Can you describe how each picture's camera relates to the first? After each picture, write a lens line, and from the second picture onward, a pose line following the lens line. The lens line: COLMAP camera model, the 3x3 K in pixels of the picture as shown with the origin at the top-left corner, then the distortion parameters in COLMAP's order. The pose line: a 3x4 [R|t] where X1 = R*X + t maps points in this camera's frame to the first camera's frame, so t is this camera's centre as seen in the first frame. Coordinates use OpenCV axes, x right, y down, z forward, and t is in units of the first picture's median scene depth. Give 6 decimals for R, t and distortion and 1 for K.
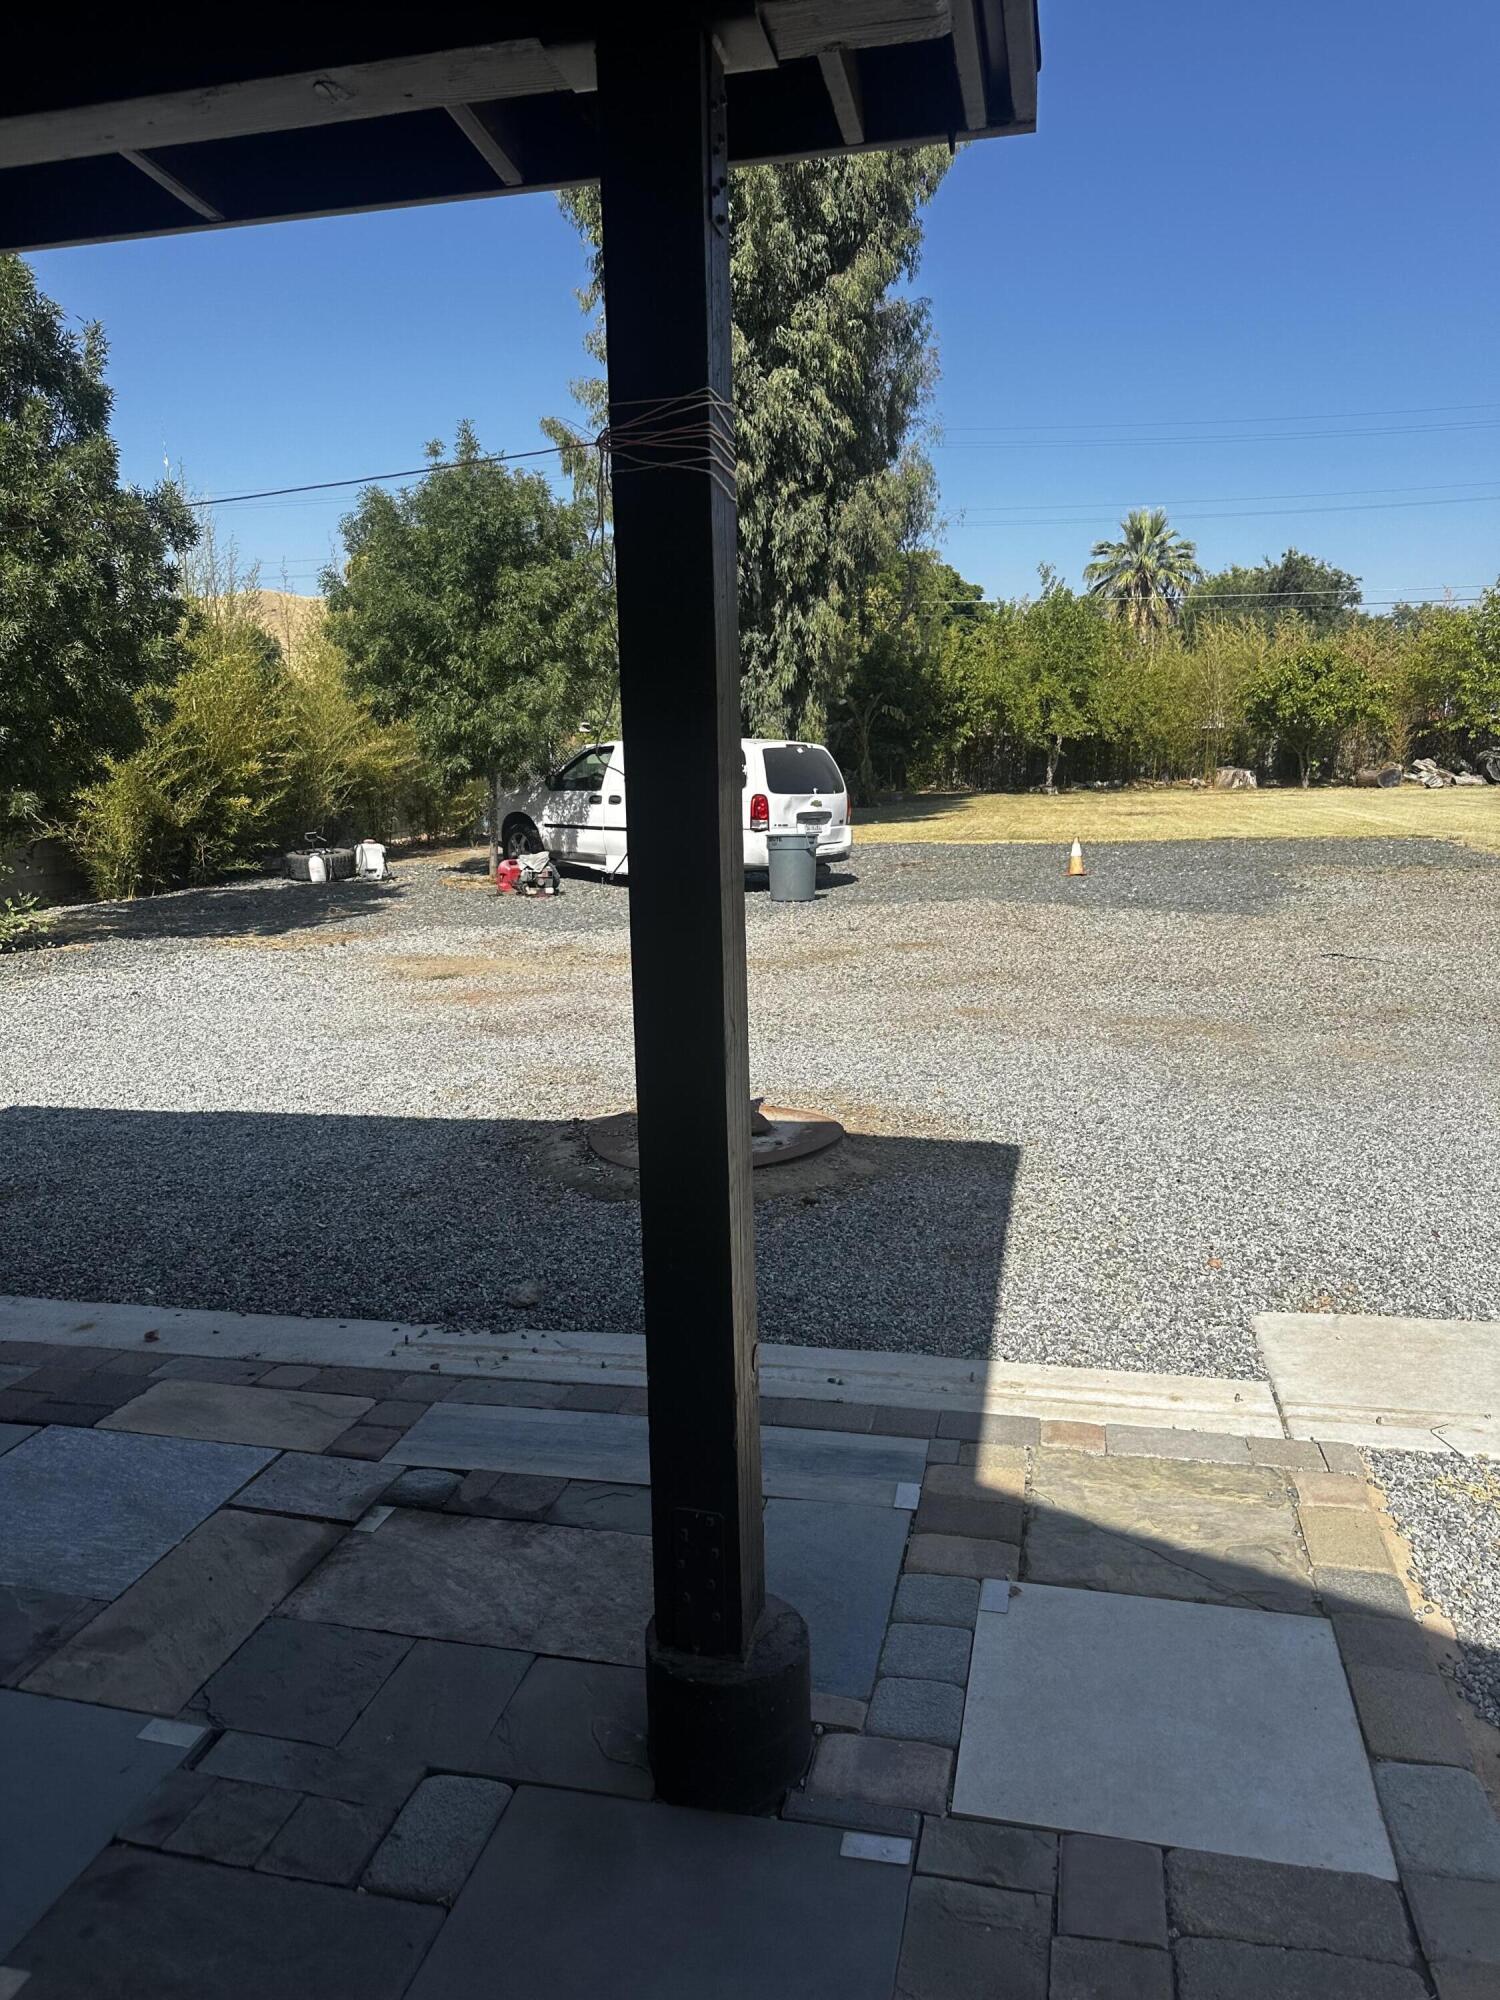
lens RADIAL K [[1421.0, 0, 723.0], [0, 1421.0, 1021.2], [0, 0, 1]] dist [0.016599, -0.029509]
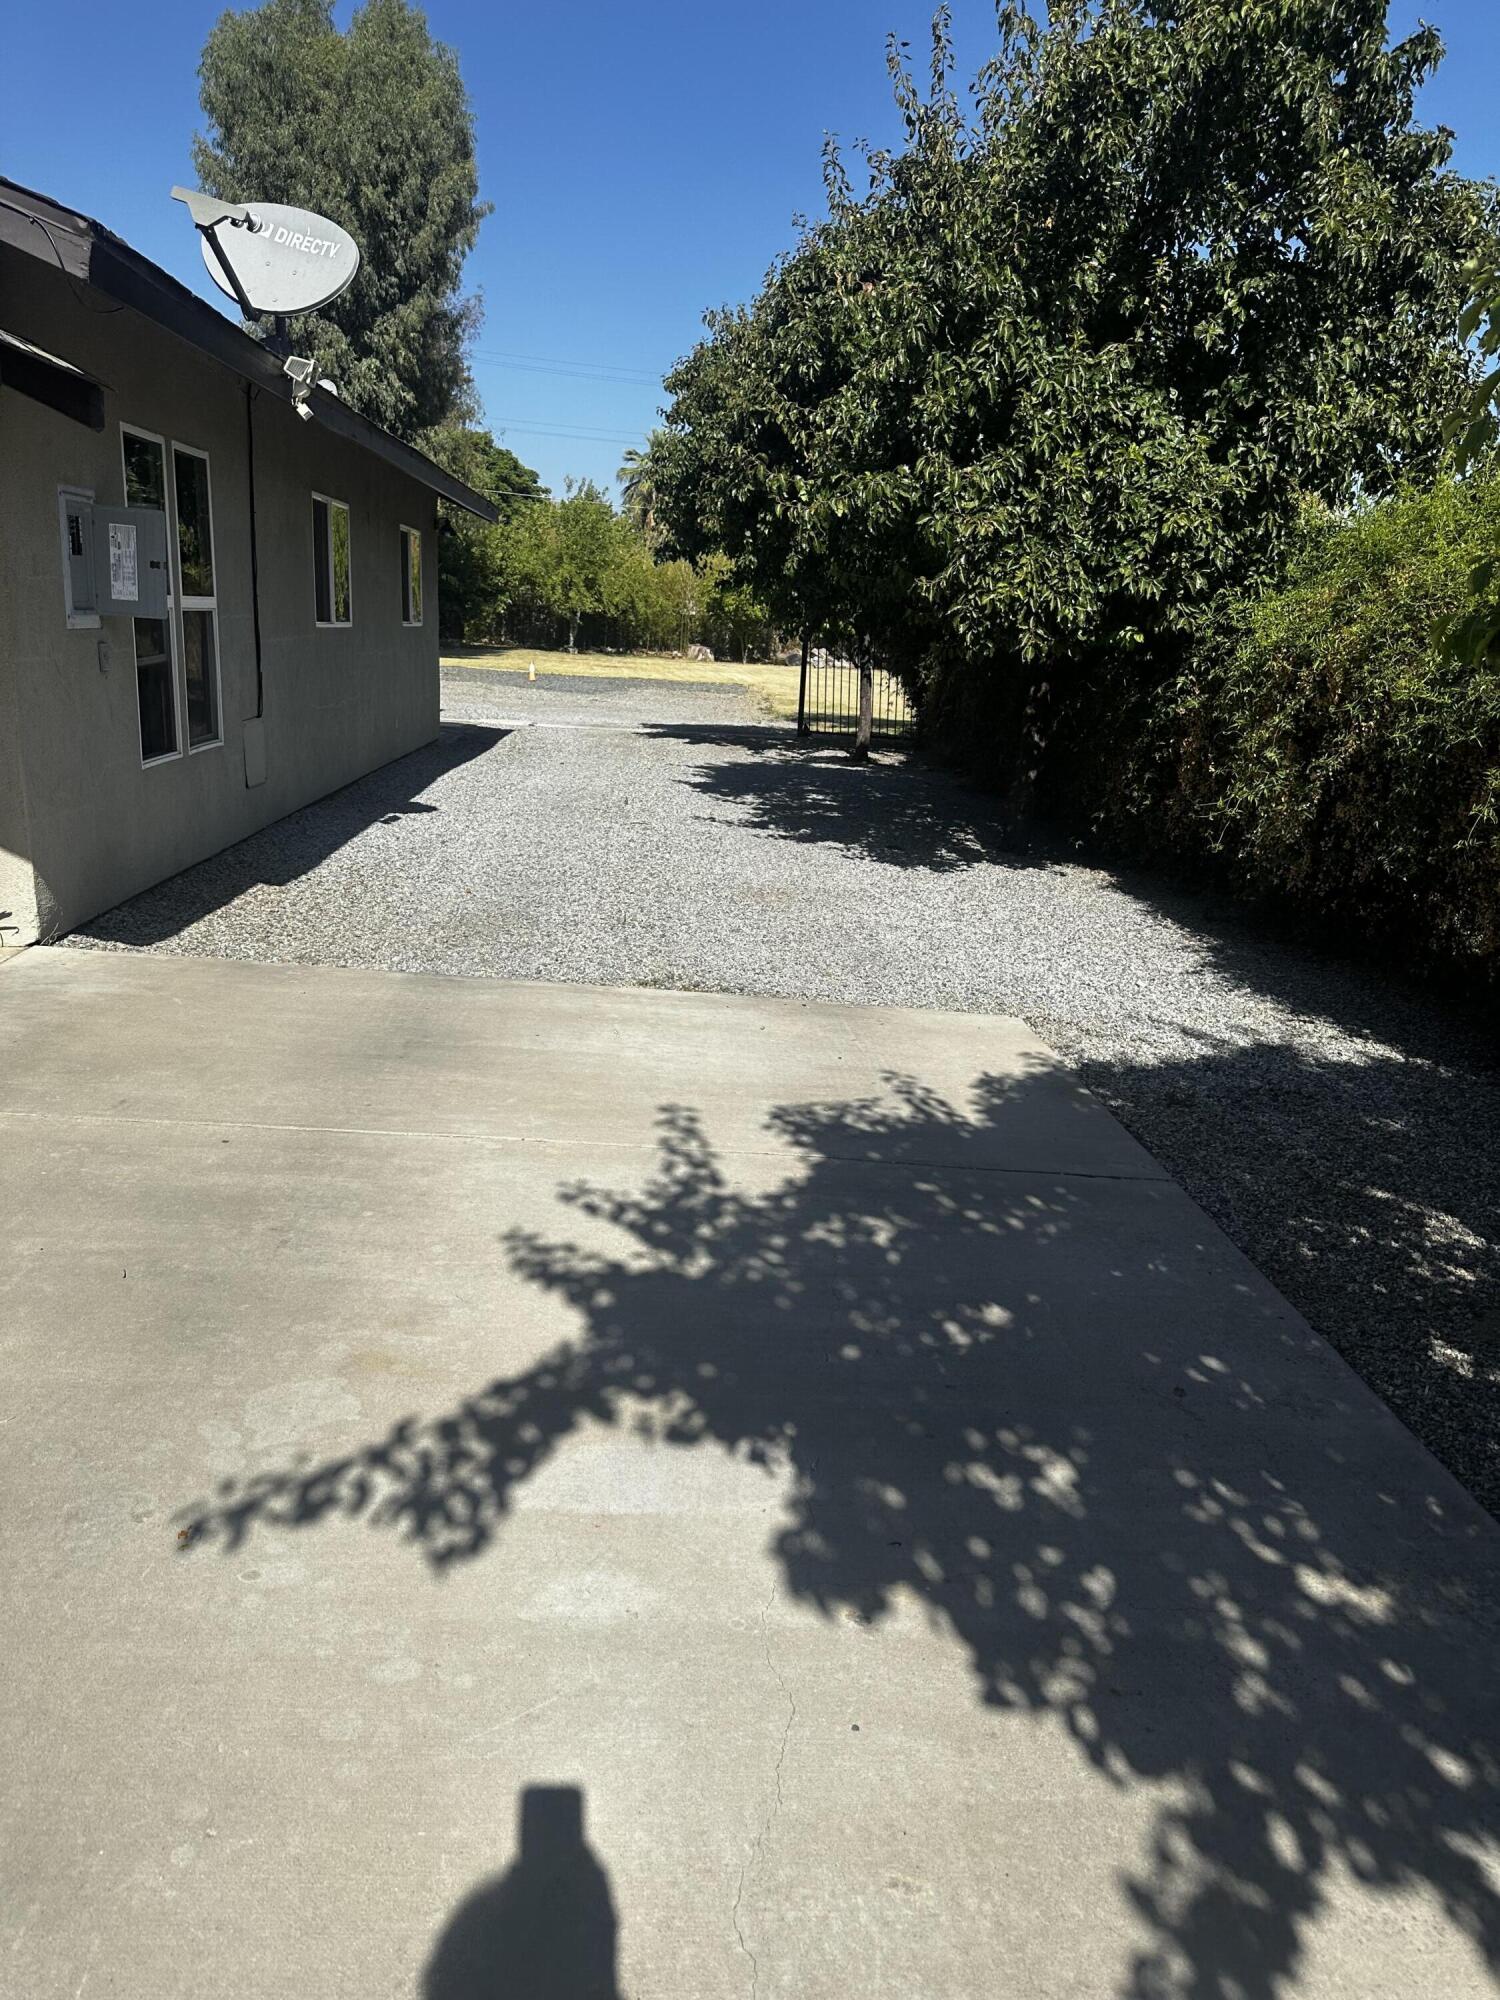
lens RADIAL K [[1411.5, 0, 771.2], [0, 1411.5, 1002.6], [0, 0, 1]] dist [0.095003, -0.125688]
pose [[0.946352, 0.001041, 0.323137, -0.026109], [-0.025396, 0.997141, 0.071164, 0.072771], [-0.322139, -0.075553, 0.943673, -0.372986]]
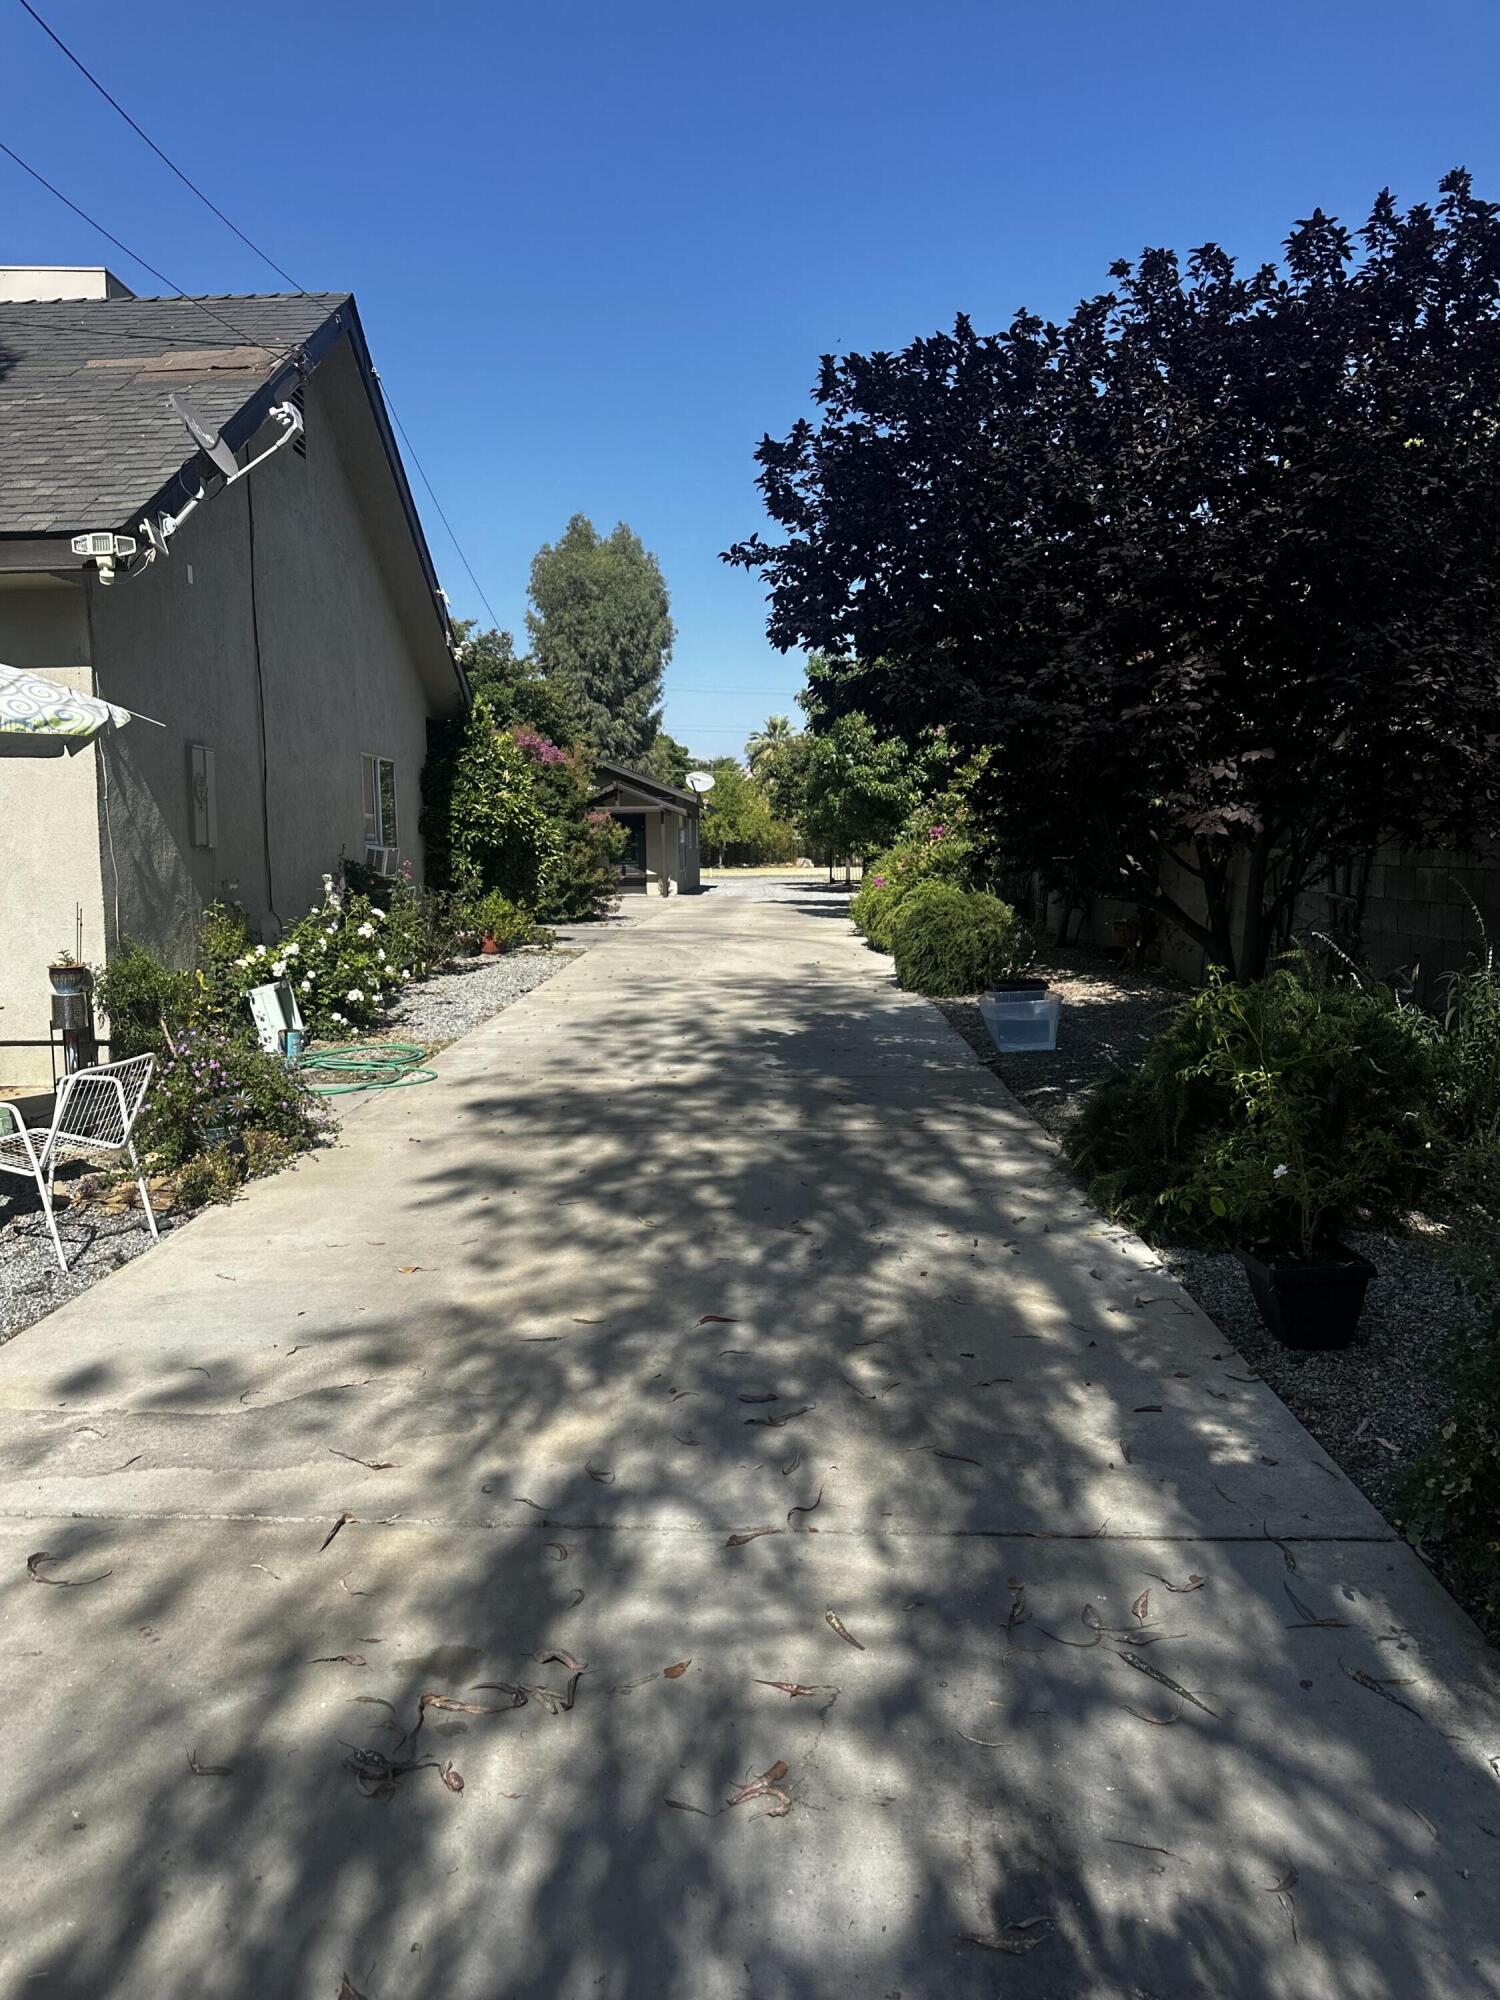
lens RADIAL K [[1316.3, 0, 714.2], [0, 1316.3, 1000.3], [0, 0, 1]] dist [0.246168, -0.000595]
pose [[0.981365, -0.001732, 0.192144, -0.155821], [0.016210, 0.997141, -0.073801, 0.180922], [-0.191467, 0.075540, 0.978588, -0.906122]]
